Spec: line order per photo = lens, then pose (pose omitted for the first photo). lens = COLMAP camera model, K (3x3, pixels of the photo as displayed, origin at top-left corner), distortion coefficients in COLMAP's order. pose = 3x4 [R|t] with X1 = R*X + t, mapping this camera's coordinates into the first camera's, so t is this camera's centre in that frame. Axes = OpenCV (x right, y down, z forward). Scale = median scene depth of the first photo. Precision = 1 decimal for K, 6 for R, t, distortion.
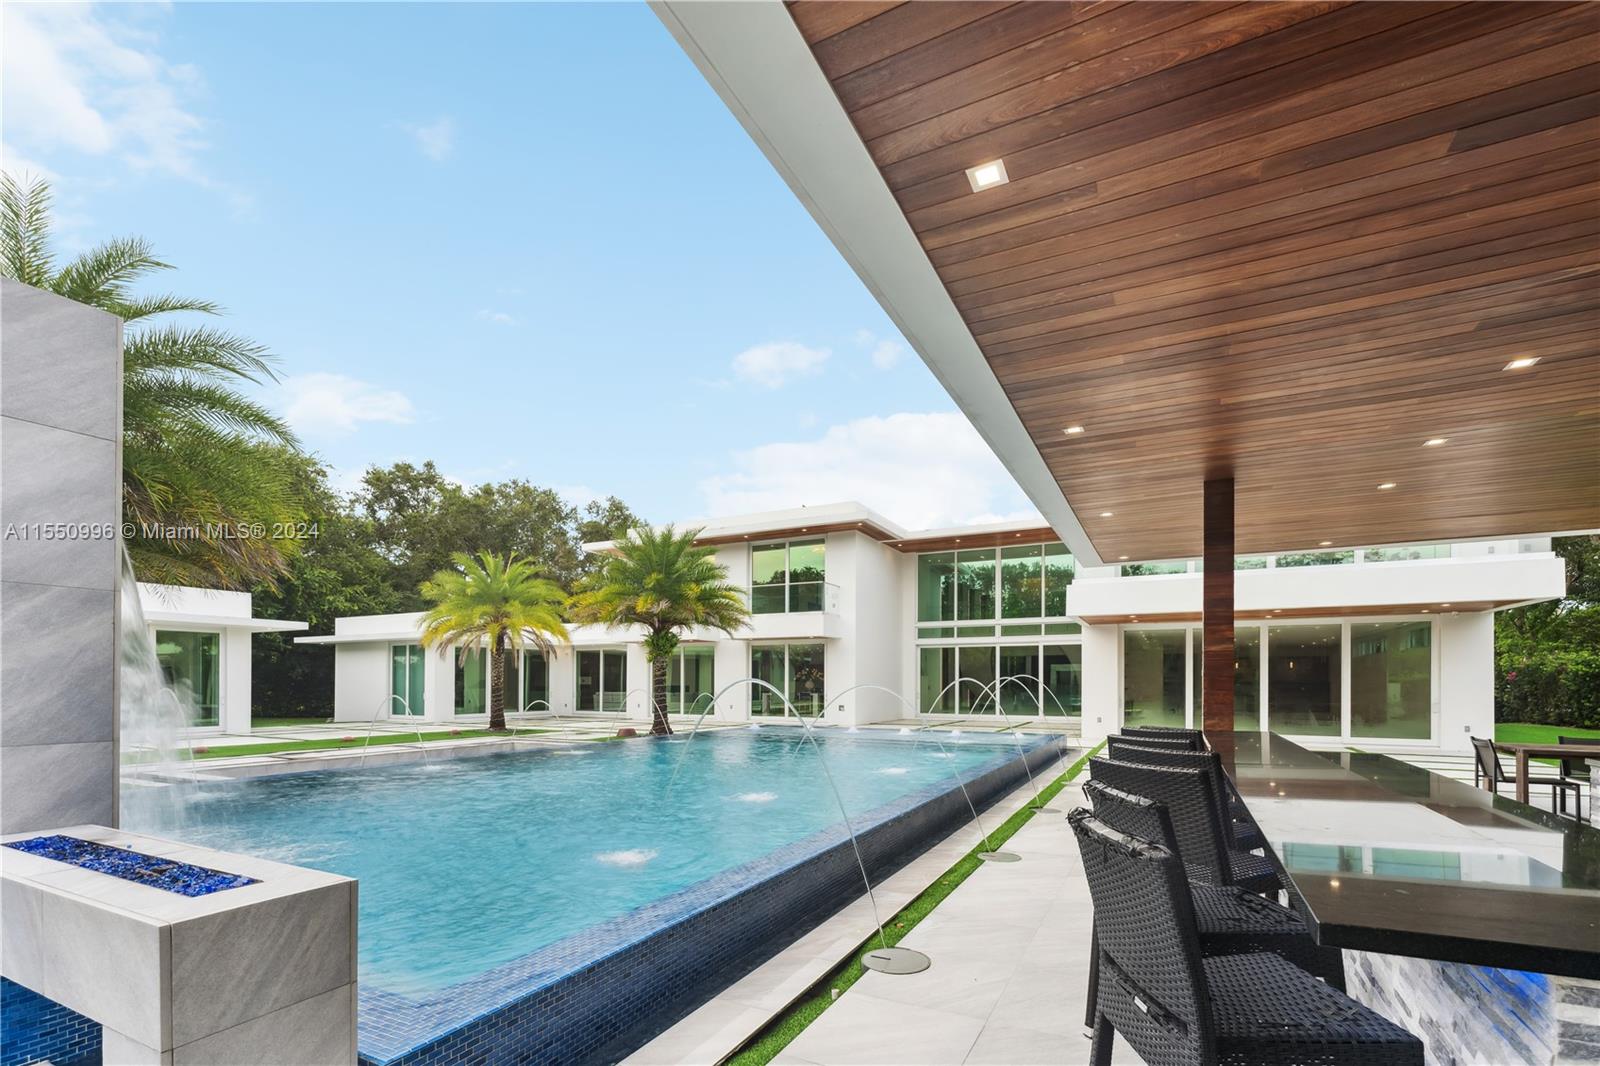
lens RADIAL K [[654.0, 0, 833.7], [0, 654.0, 672.7], [0, 0, 1]] dist [0.006224, -0.001015]
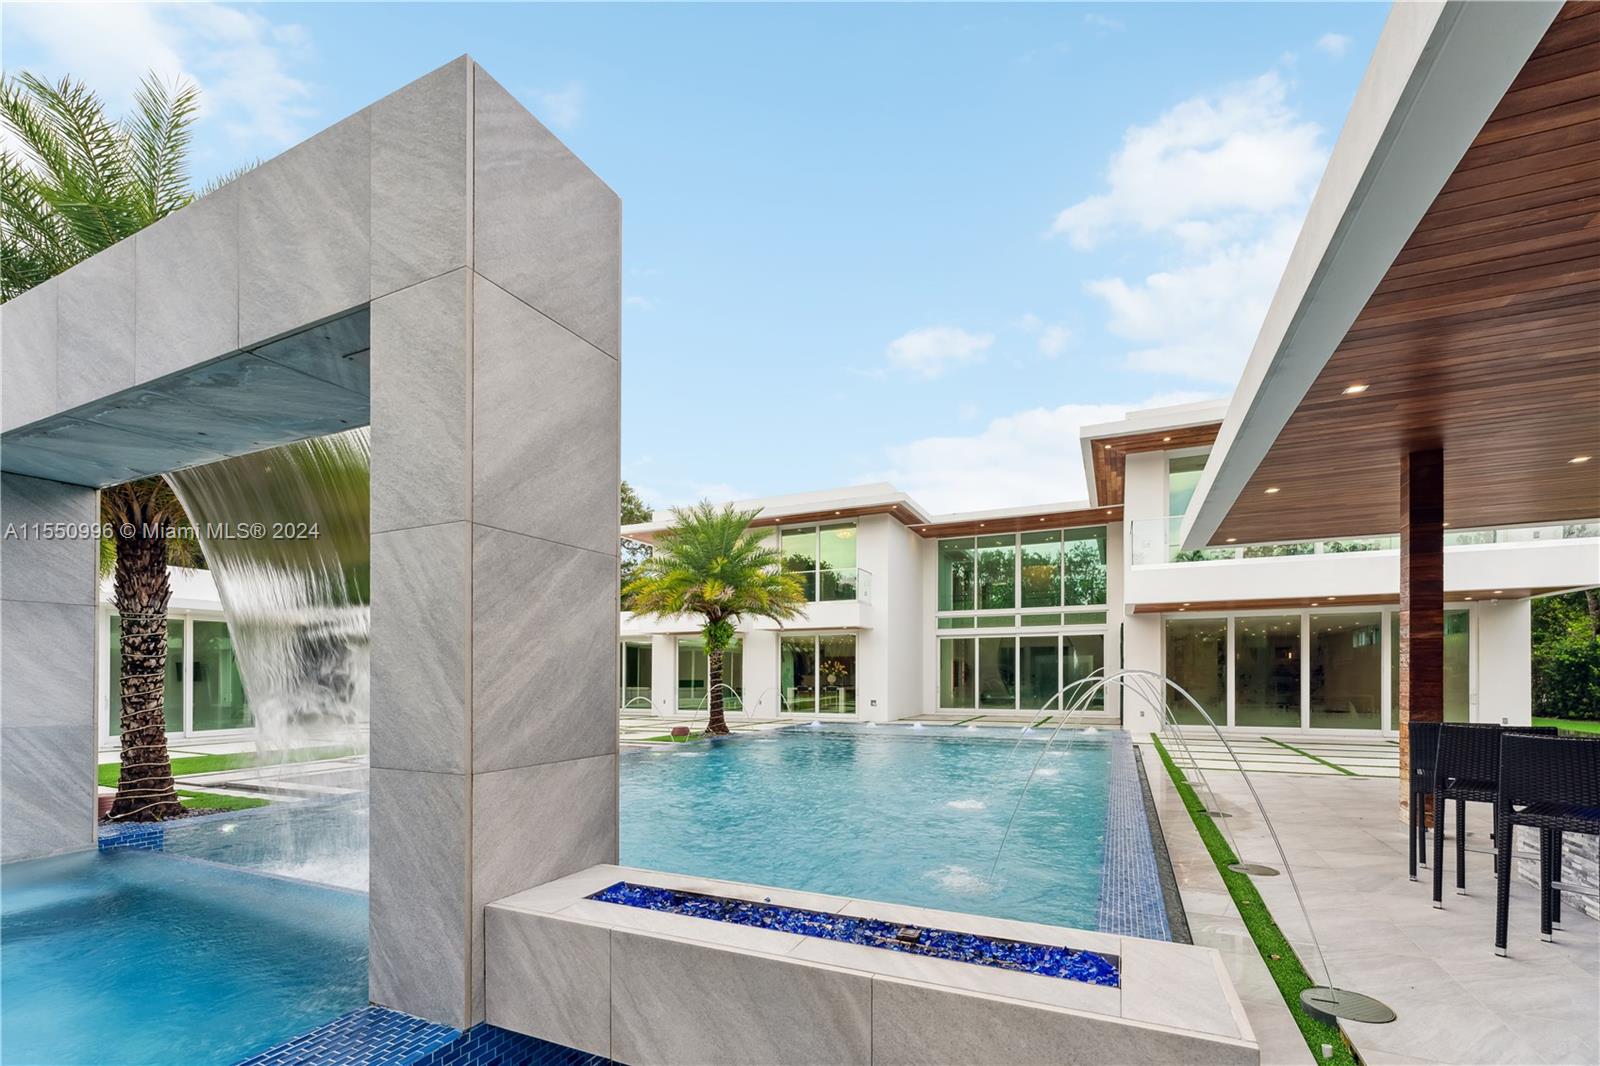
lens RADIAL K [[691.8, 0, 855.9], [0, 691.8, 662.8], [0, 0, 1]] dist [0.010177, -0.000361]
pose [[0.999791, -0.003920, 0.020068, -0.048821], [0.004004, 0.999983, -0.004141, 0.000218], [-0.020051, 0.004221, 0.999790, 0.011252]]
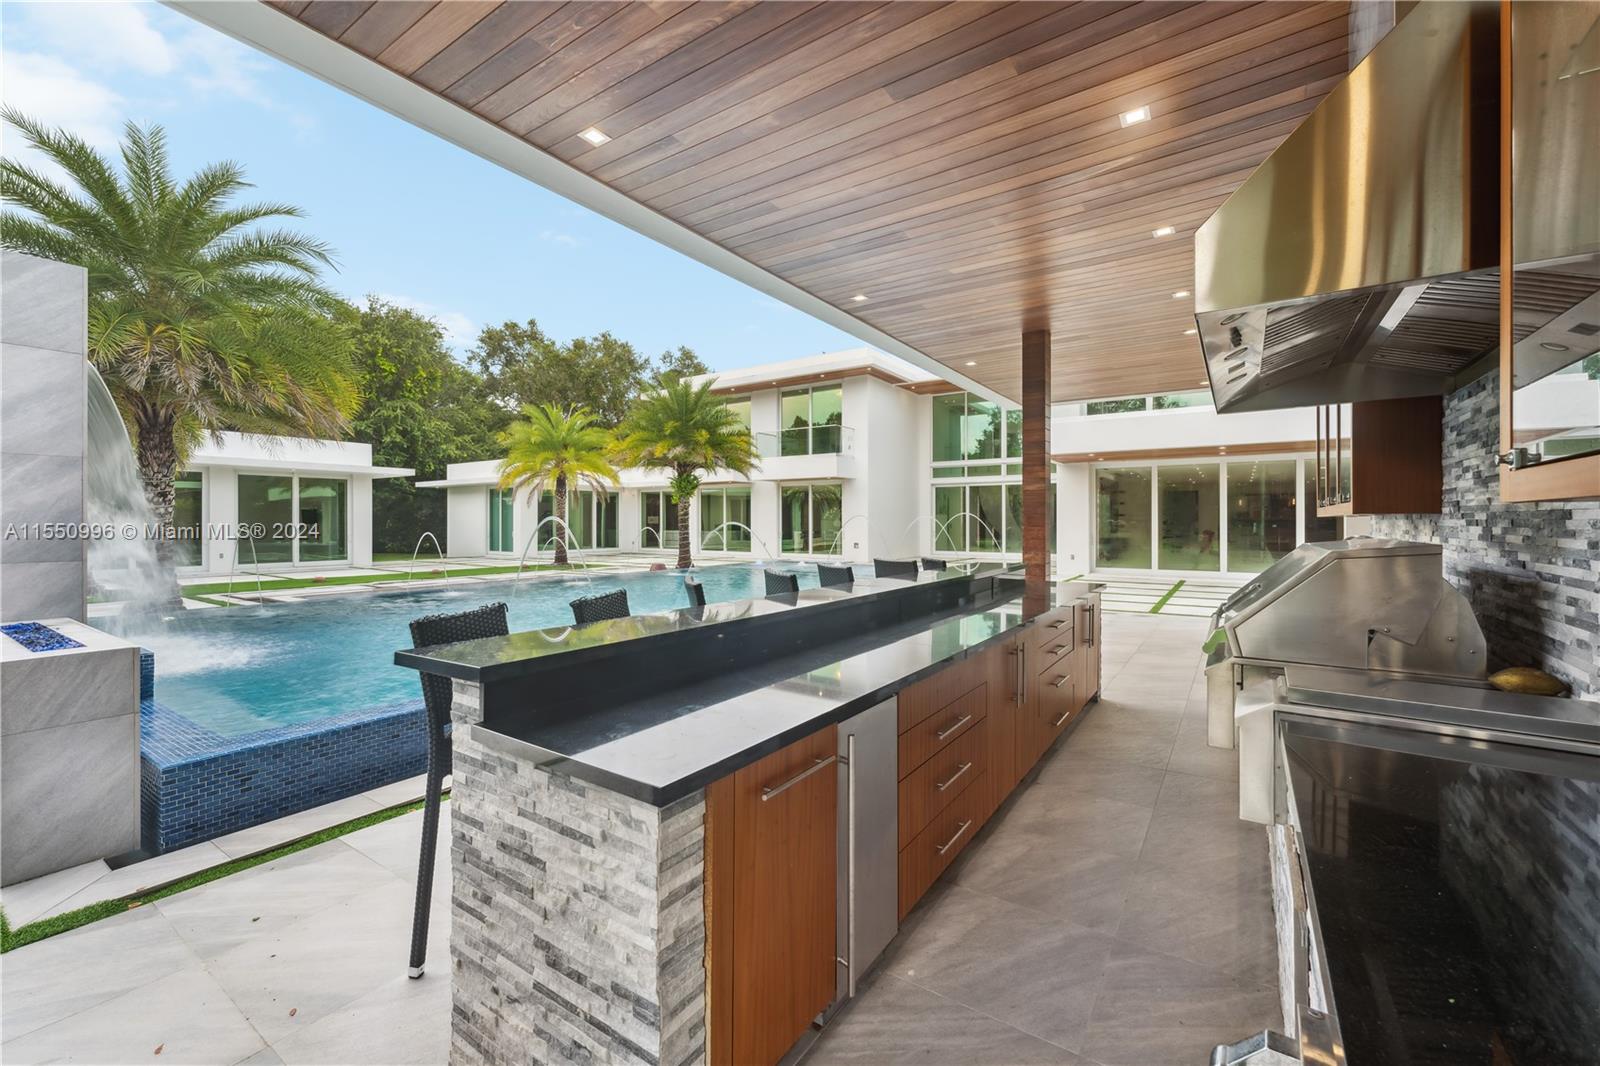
lens RADIAL K [[654.0, 0, 829.8], [0, 654.0, 514.9], [0, 0, 1]] dist [0.006224, -0.001015]
pose [[0.990012, -0.003152, -0.140949, 0.167364], [0.003739, 0.999985, 0.003902, 0.000597], [0.140935, -0.004390, 0.990009, -0.045909]]
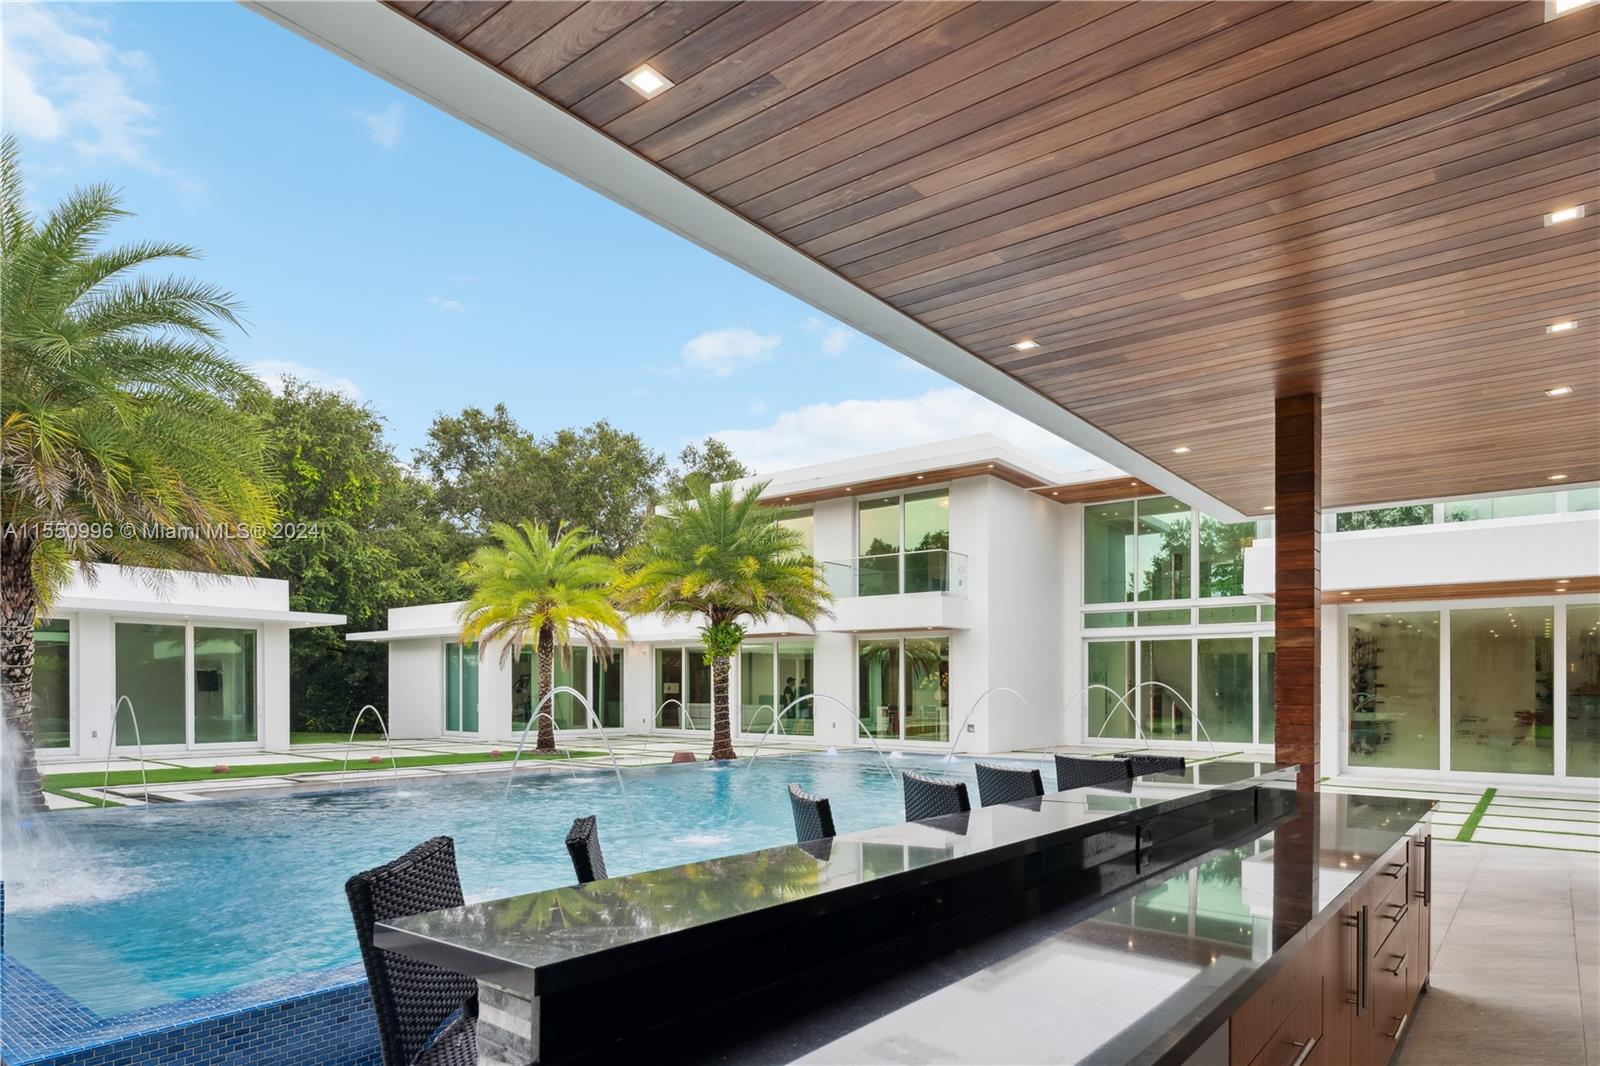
lens RADIAL K [[943.7, 0, 843.8], [0, 943.7, 695.1], [0, 0, 1]] dist [0.007646, -0.005284]
pose [[0.976117, 0.005550, -0.217175, 0.142284], [-0.001703, 0.999838, 0.017899, -0.000311], [0.217239, -0.017102, 0.975969, -0.025502]]
